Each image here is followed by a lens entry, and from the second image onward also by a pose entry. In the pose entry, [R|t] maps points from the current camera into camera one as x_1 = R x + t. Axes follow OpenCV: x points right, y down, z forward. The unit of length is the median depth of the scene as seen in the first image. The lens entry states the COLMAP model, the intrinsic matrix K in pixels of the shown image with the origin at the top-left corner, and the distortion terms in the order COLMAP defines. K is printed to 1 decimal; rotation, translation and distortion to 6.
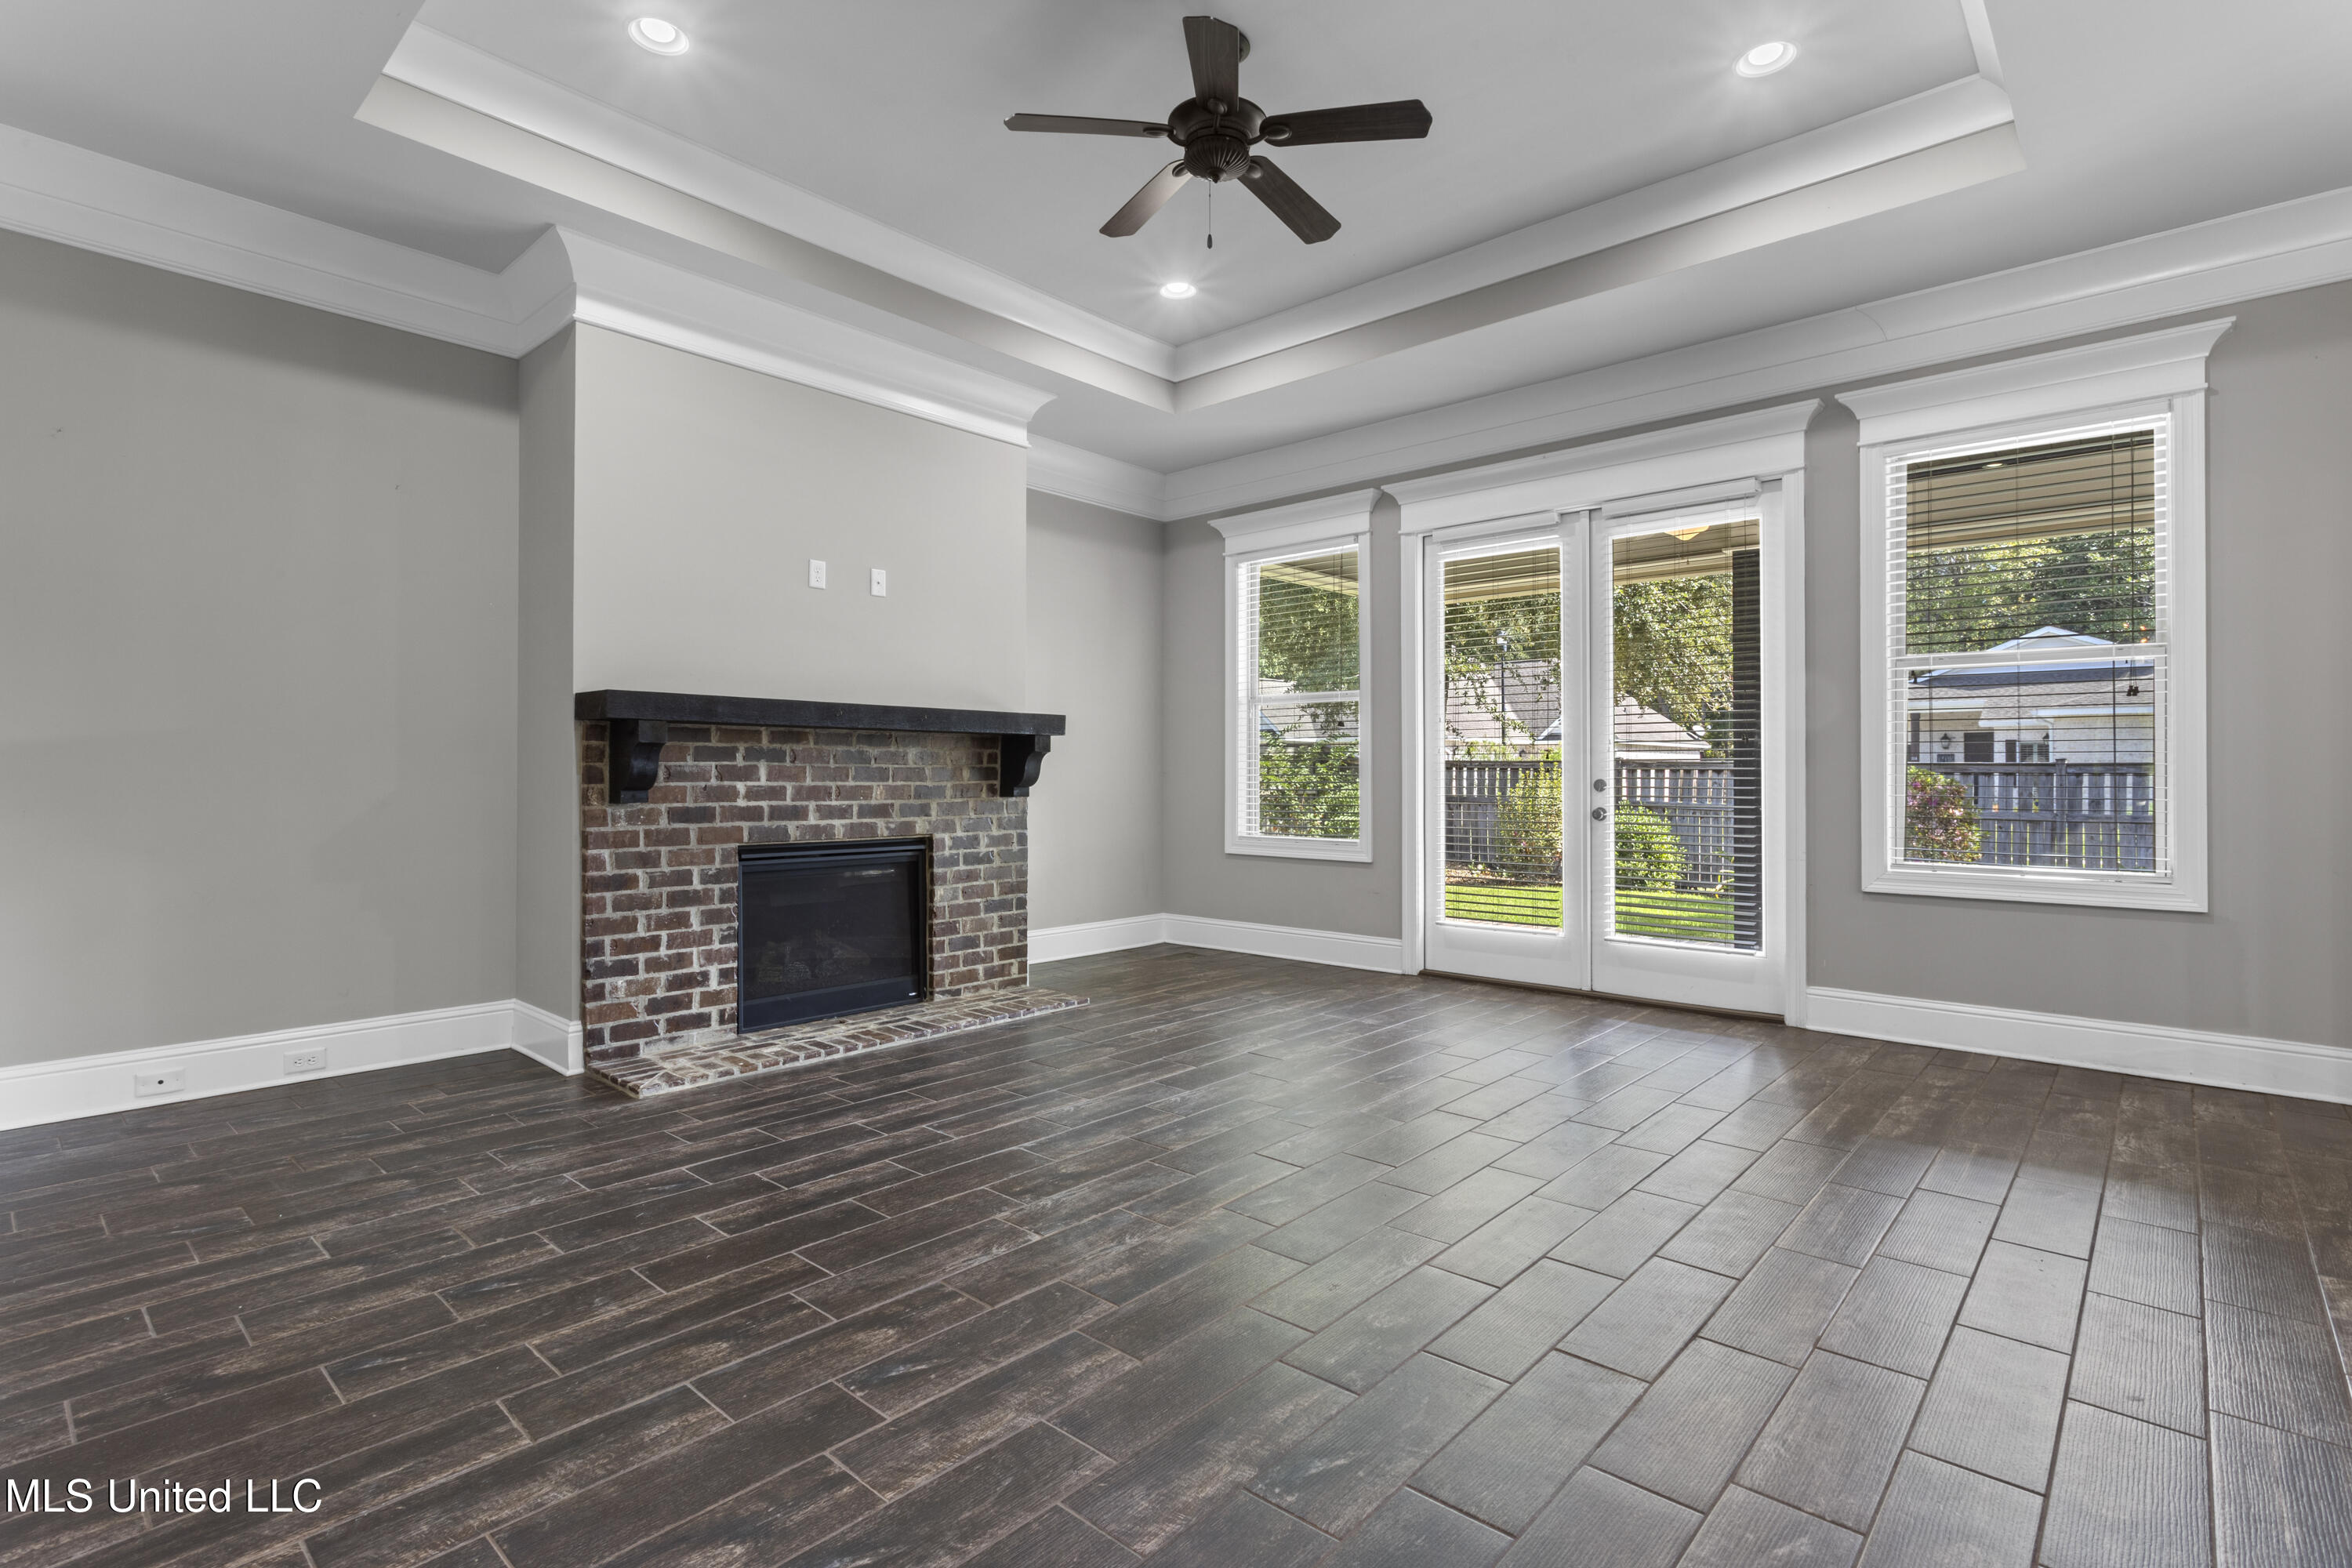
lens RADIAL K [[1108.4, 0, 1168.4], [0, 1108.4, 777.4], [0, 0, 1]] dist [-0.001850, 0.000858]
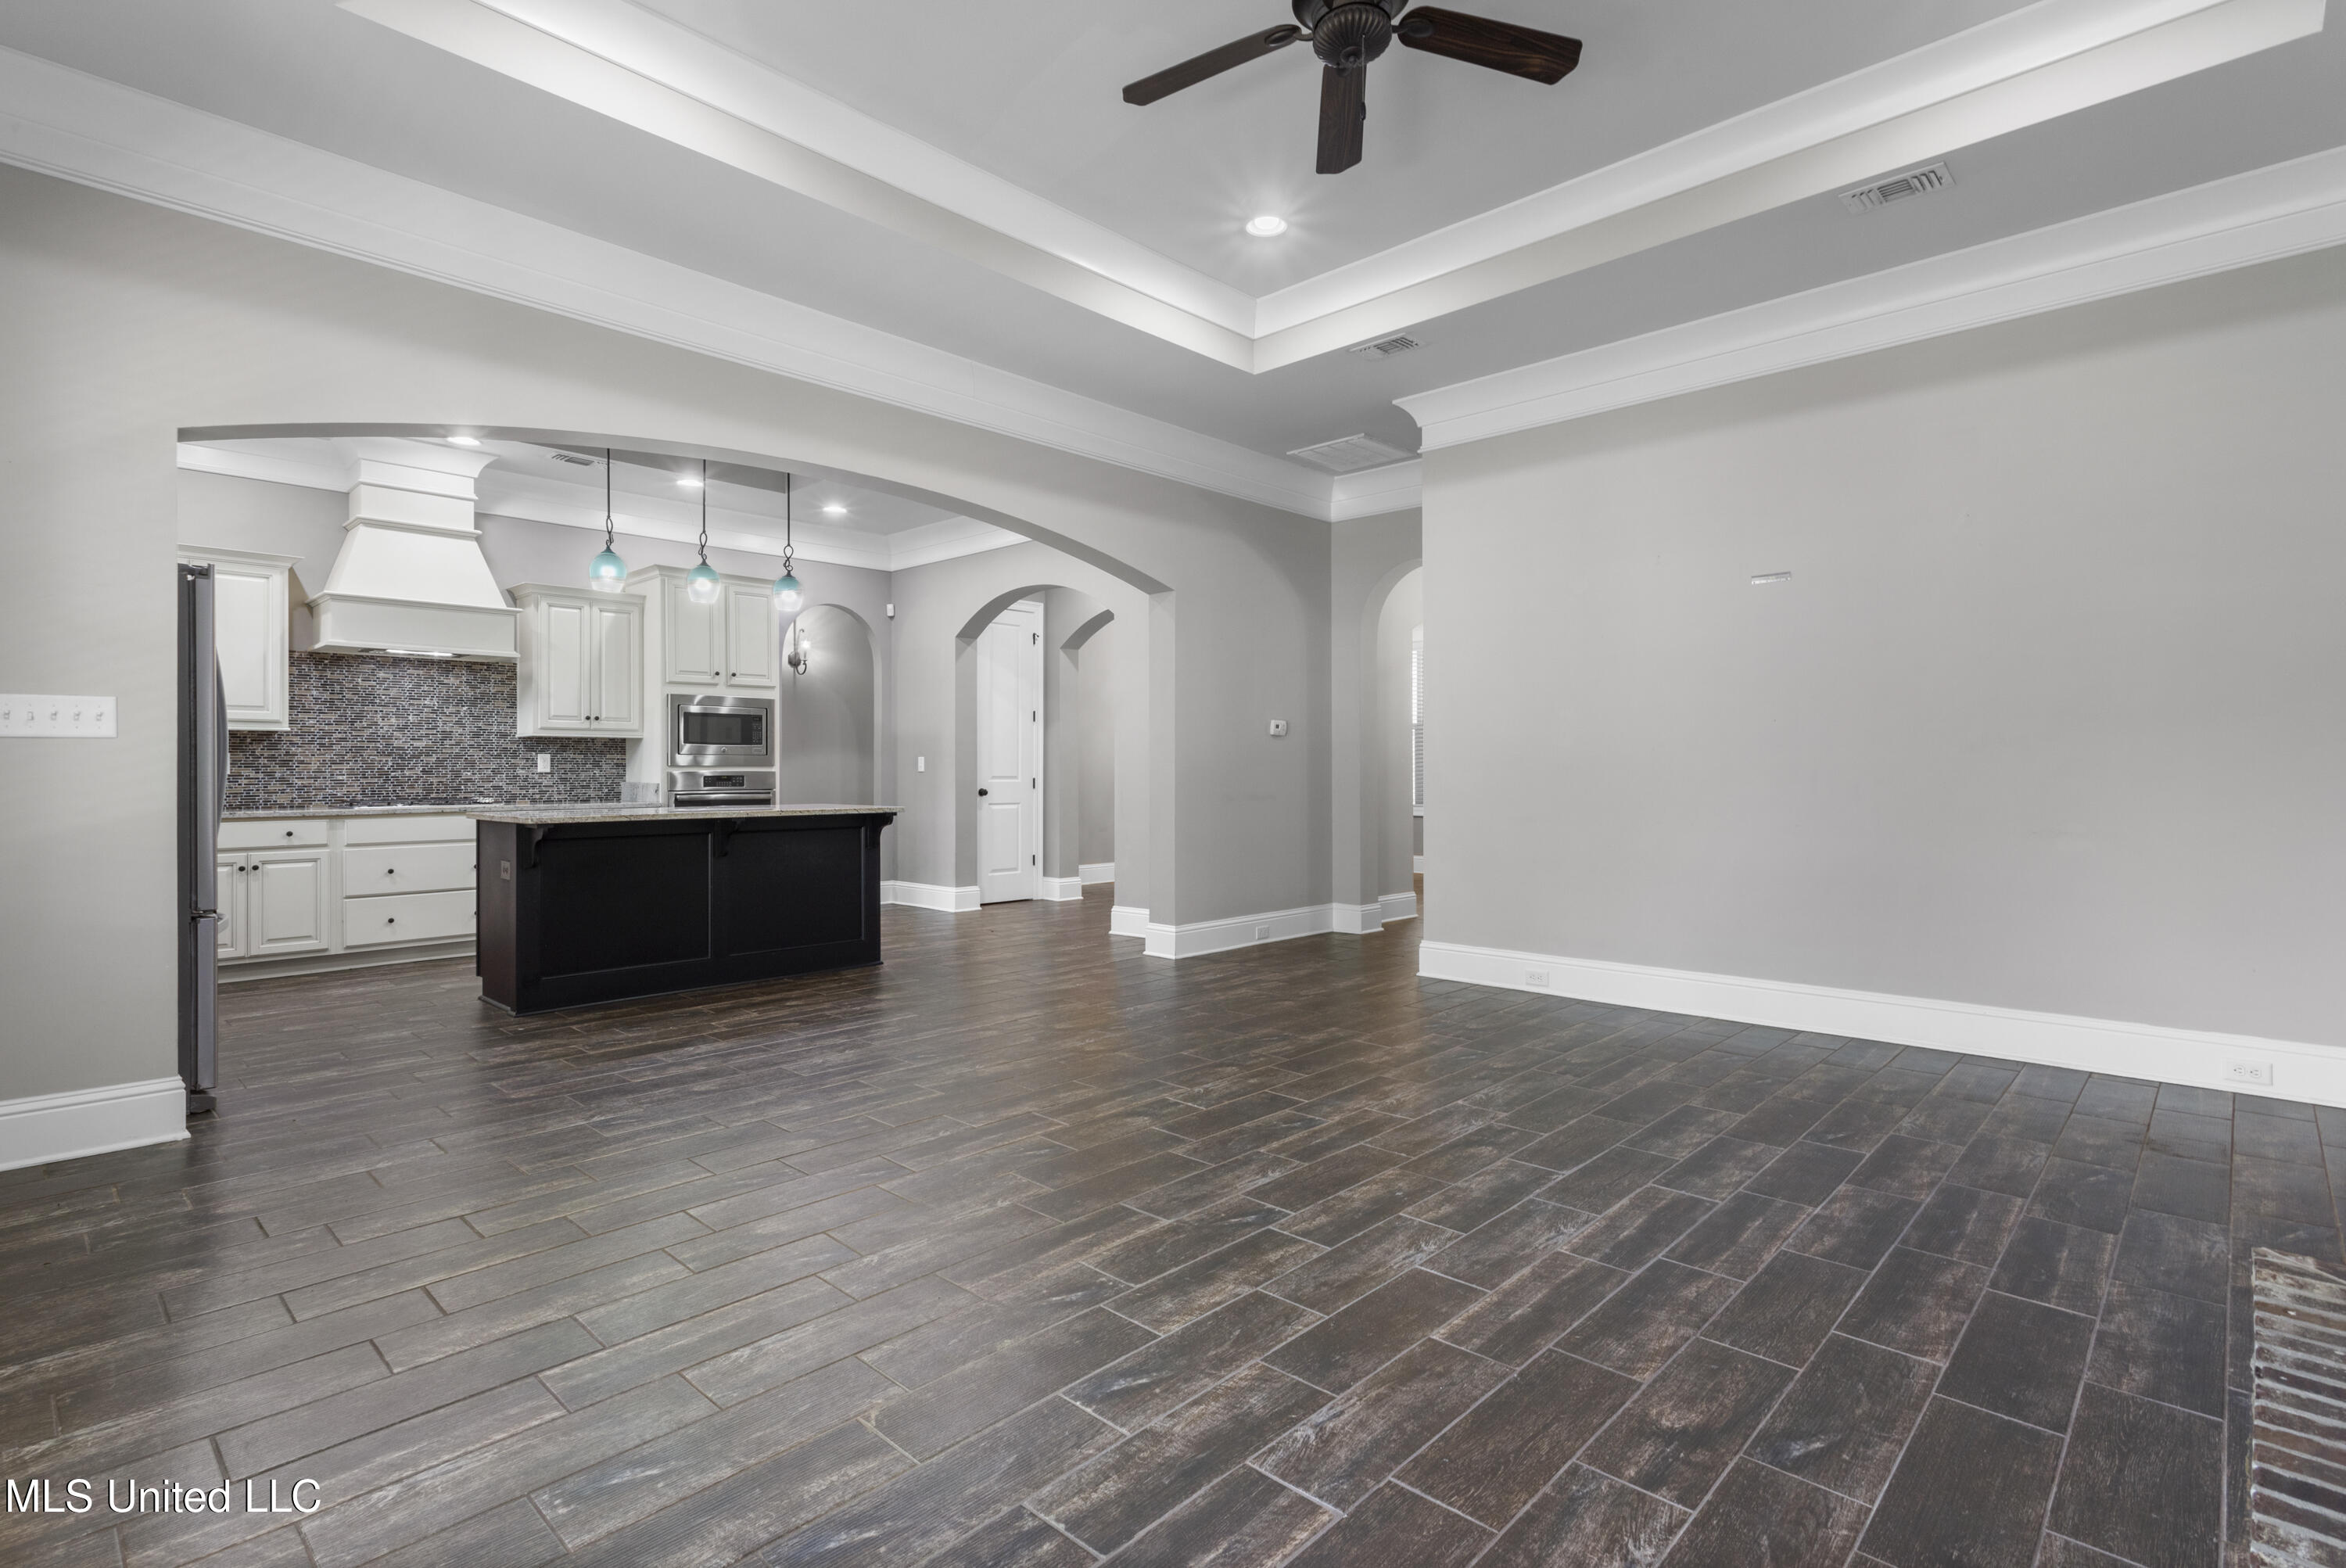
lens RADIAL K [[1105.6, 0, 1168.9], [0, 1105.6, 776.4], [0, 0, 1]] dist [-0.001850, 0.000858]
pose [[-0.999684, -0.001072, 0.025125, 0.172631], [-0.000894, 0.999974, 0.007101, -0.000221], [-0.025132, 0.007076, -0.999659, 1.958933]]
